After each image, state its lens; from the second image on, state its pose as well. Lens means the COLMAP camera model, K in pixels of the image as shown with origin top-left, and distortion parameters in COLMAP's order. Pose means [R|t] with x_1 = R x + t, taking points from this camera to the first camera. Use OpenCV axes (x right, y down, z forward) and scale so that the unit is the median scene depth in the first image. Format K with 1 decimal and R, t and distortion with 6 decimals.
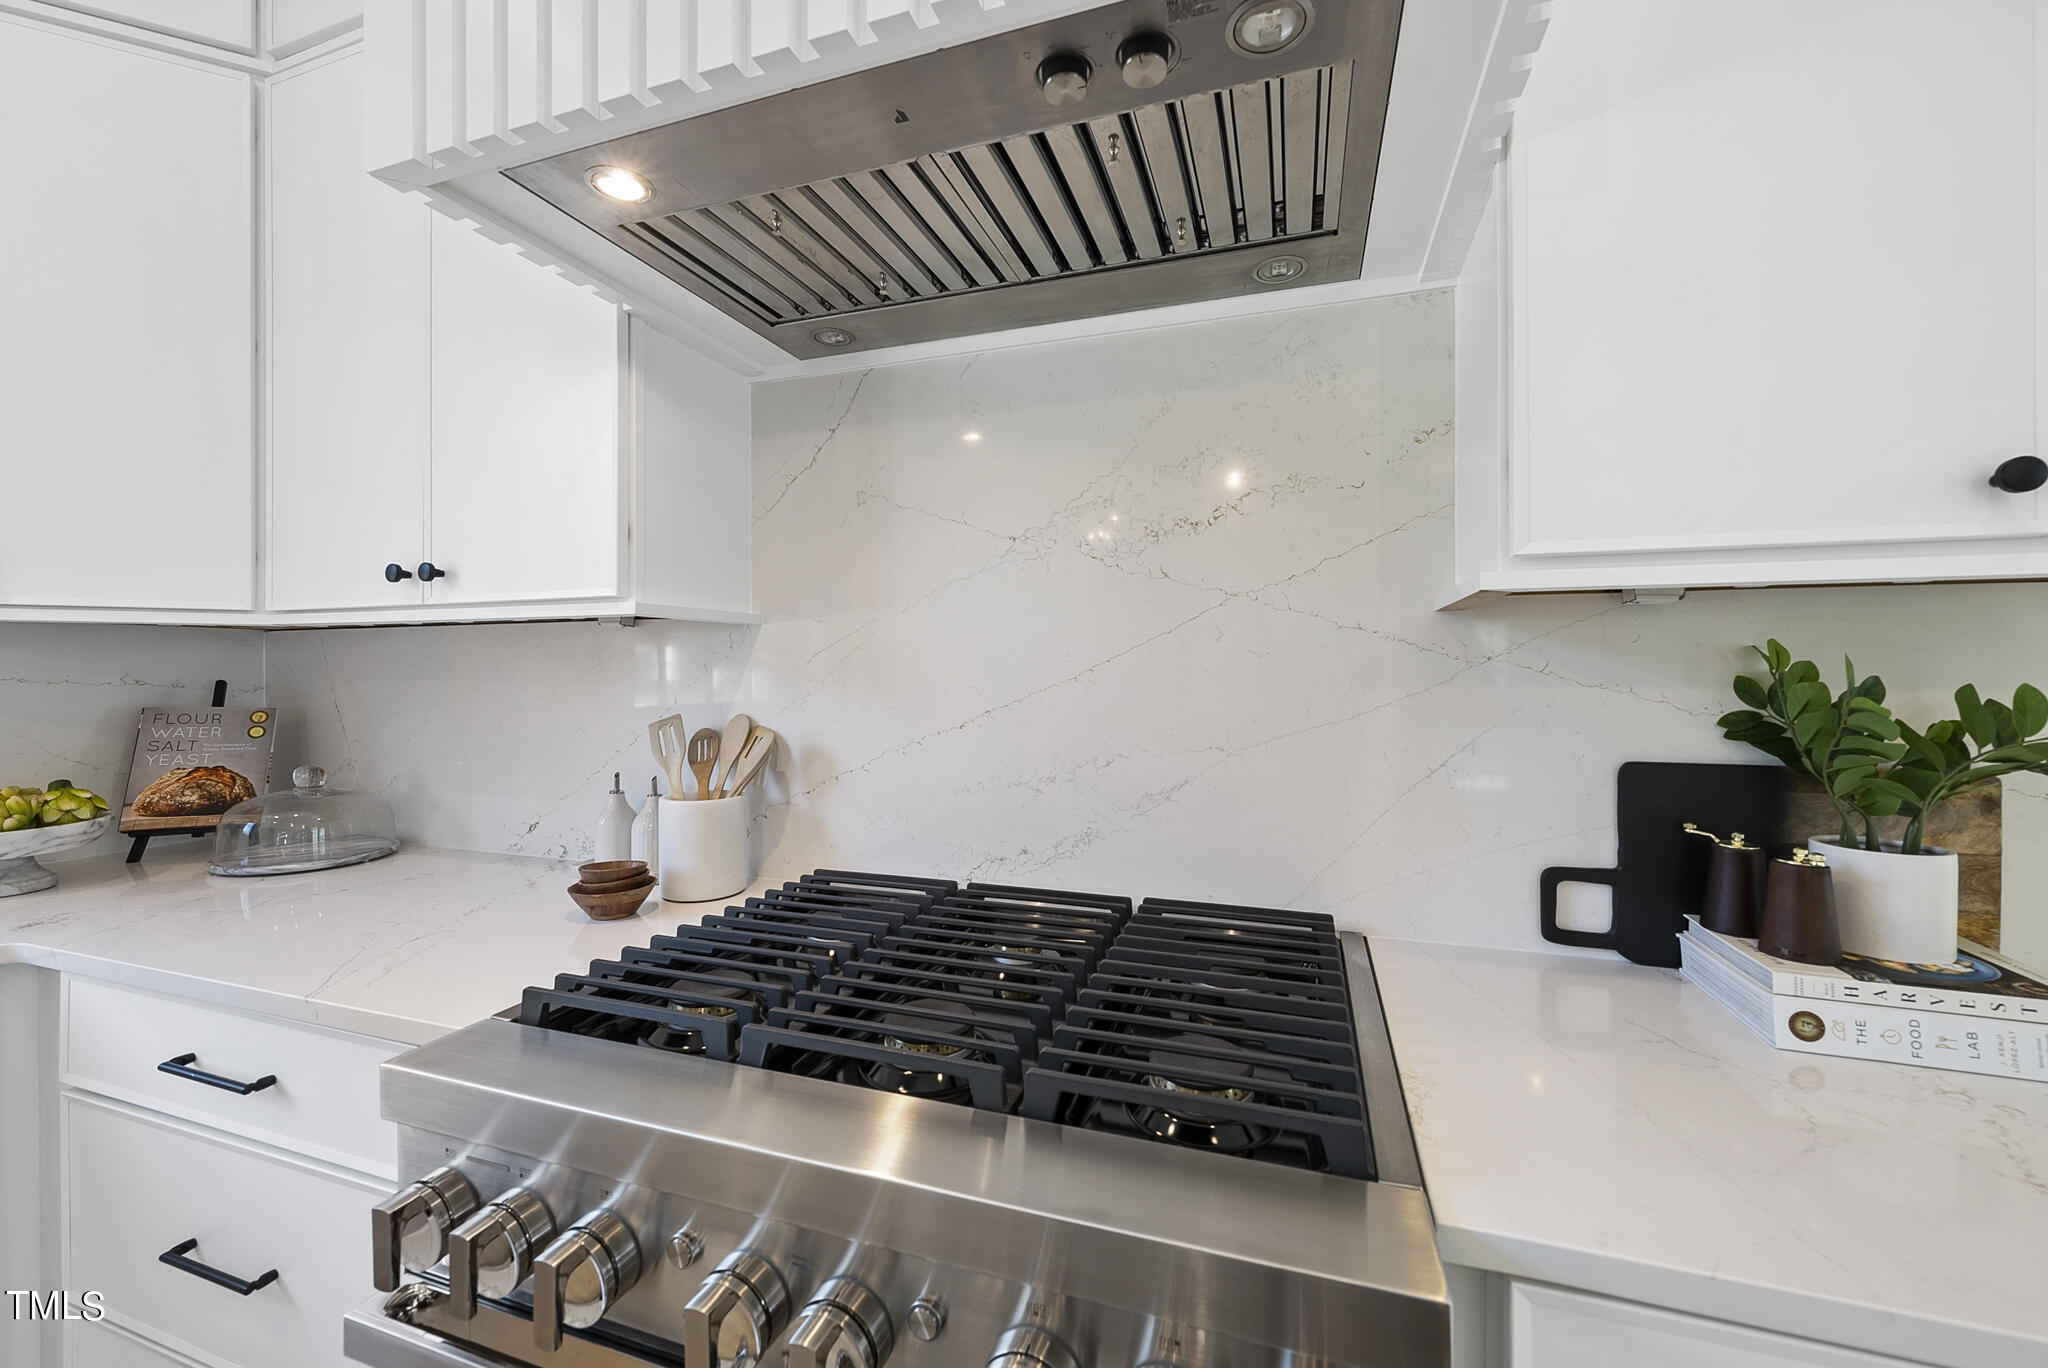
lens RADIAL K [[791.8, 0, 1026.8], [0, 791.8, 668.0], [0, 0, 1]] dist [-0.000322, 0.000034]
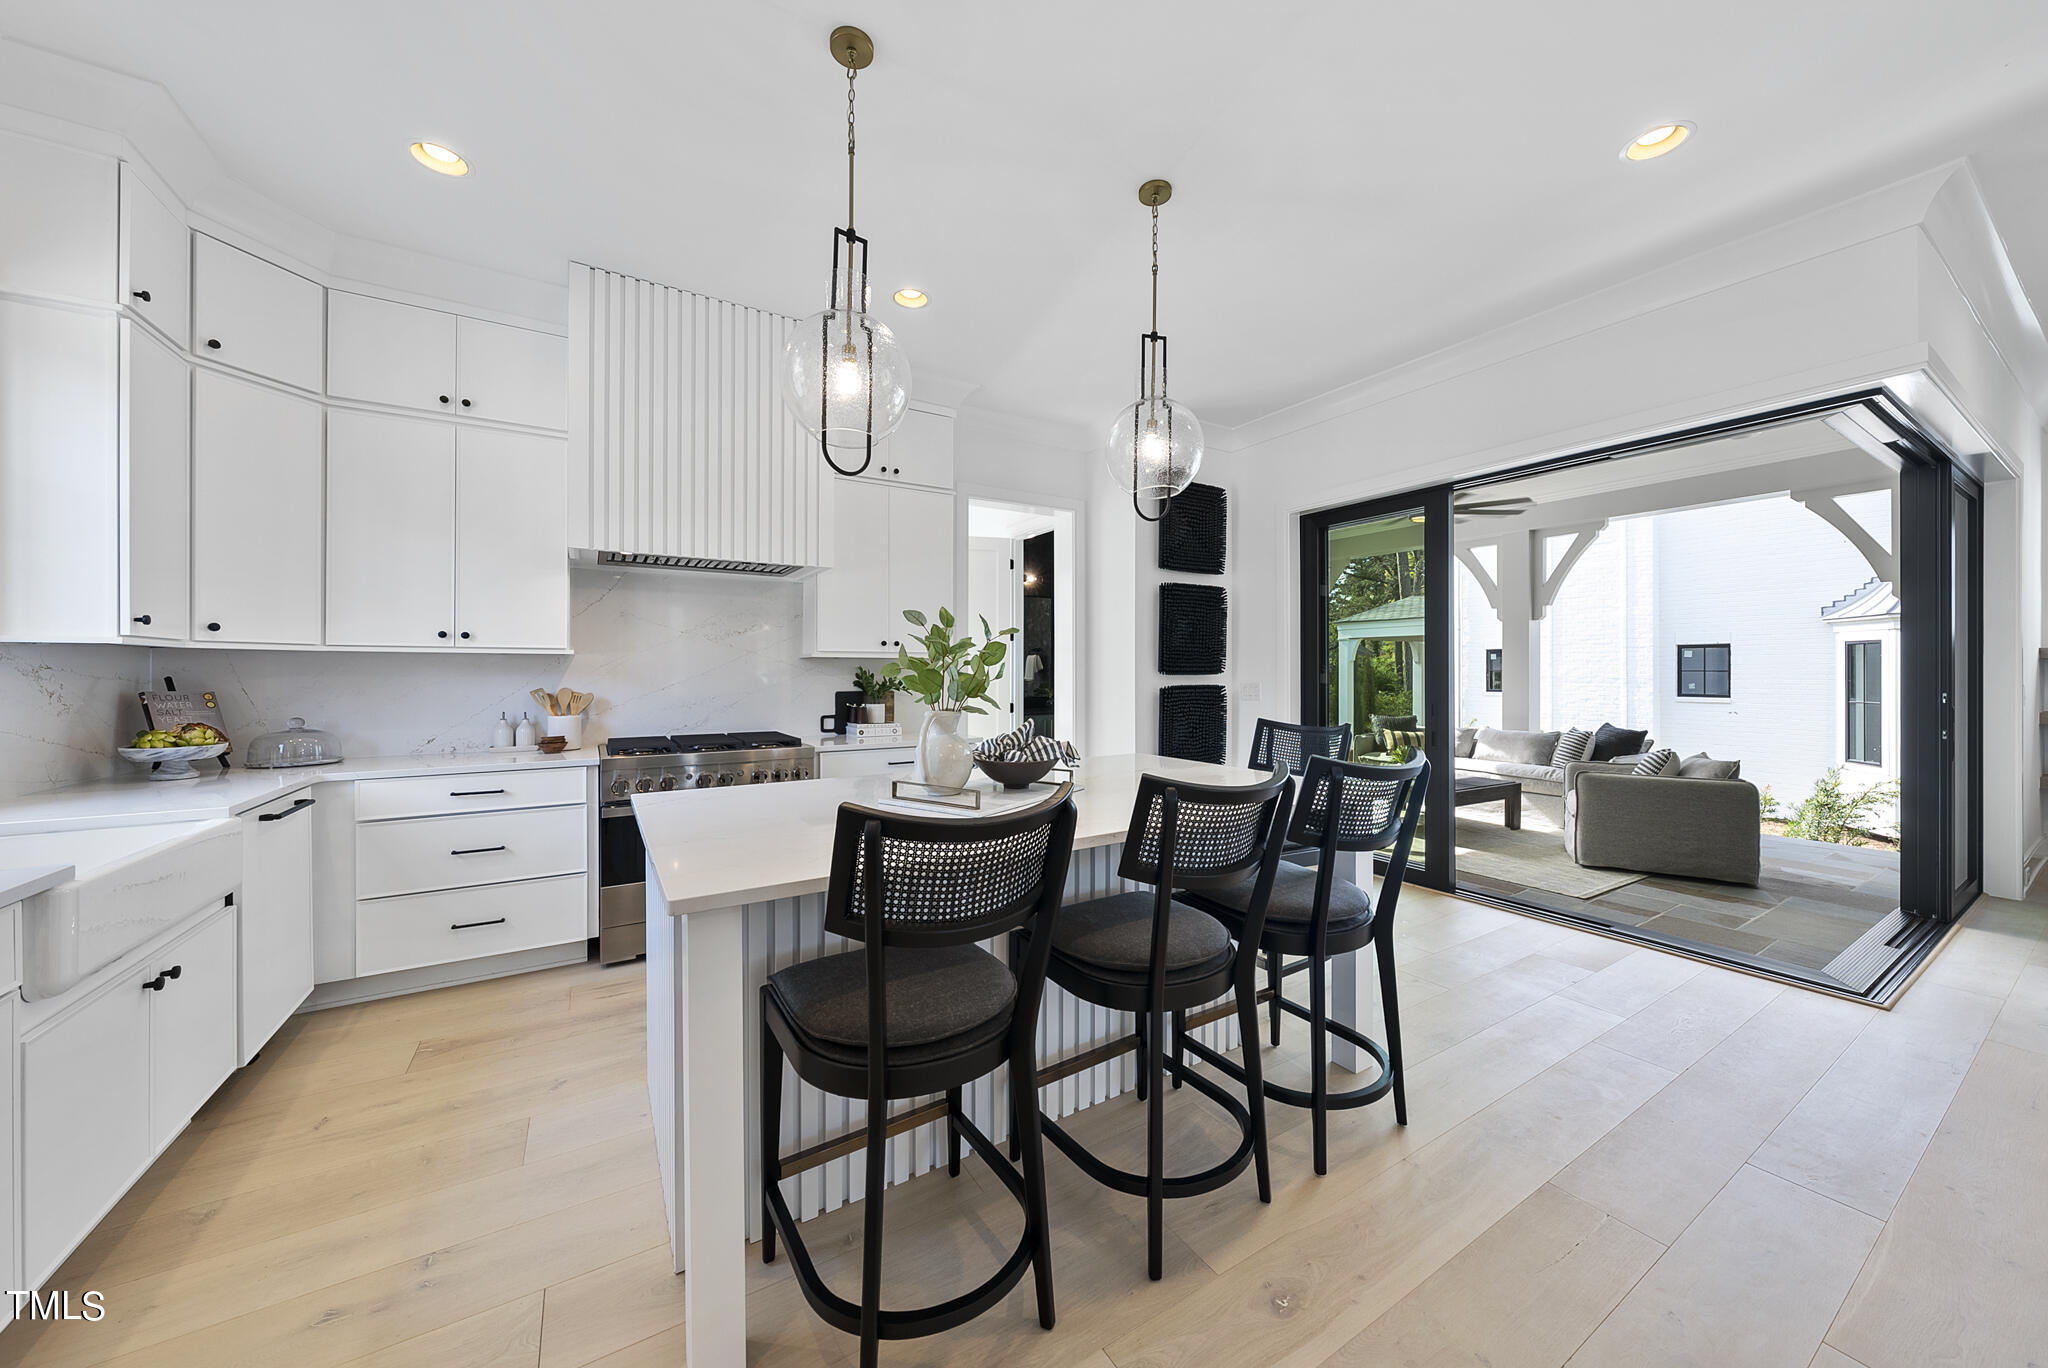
lens RADIAL K [[705.1, 0, 1028.7], [0, 705.1, 674.8], [0, 0, 1]] dist [0.000135, -0.000001]
pose [[0.634202, 0.001511, 0.773166, -1.719651], [0.002112, 0.999991, -0.003687, 0.036318], [-0.773164, 0.003972, 0.634193, -2.483652]]
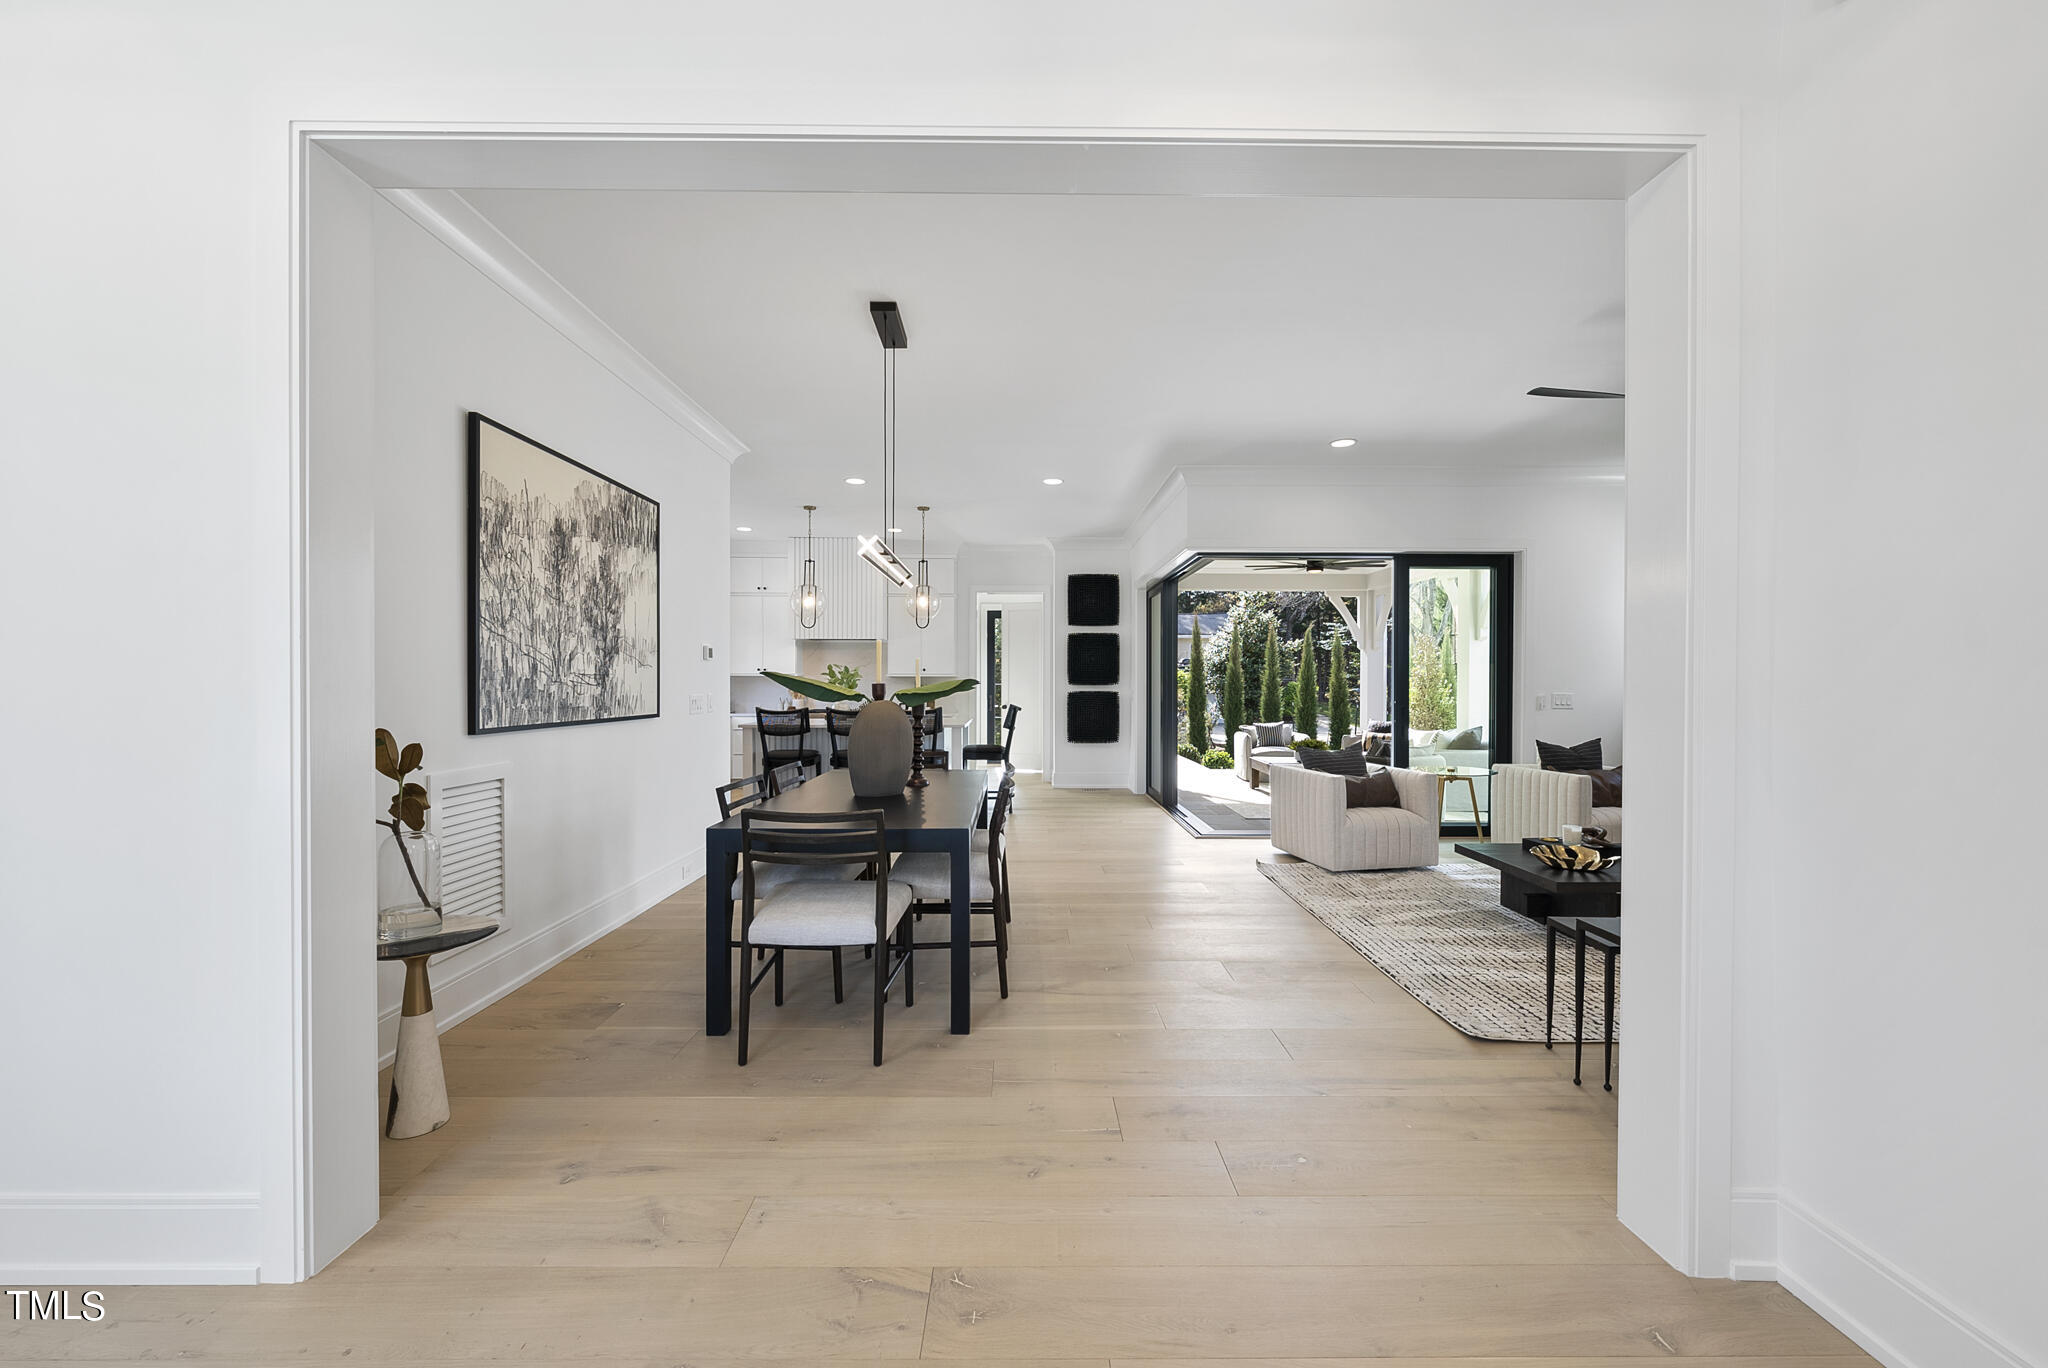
lens RADIAL K [[791.8, 0, 1027.7], [0, 791.8, 691.4], [0, 0, 1]] dist [-0.000322, 0.000034]
pose [[0.944440, -0.001278, 0.328682, -1.000002], [-0.000429, 0.999987, 0.005122, 0.051496], [-0.328685, -0.004979, 0.944427, -9.447213]]
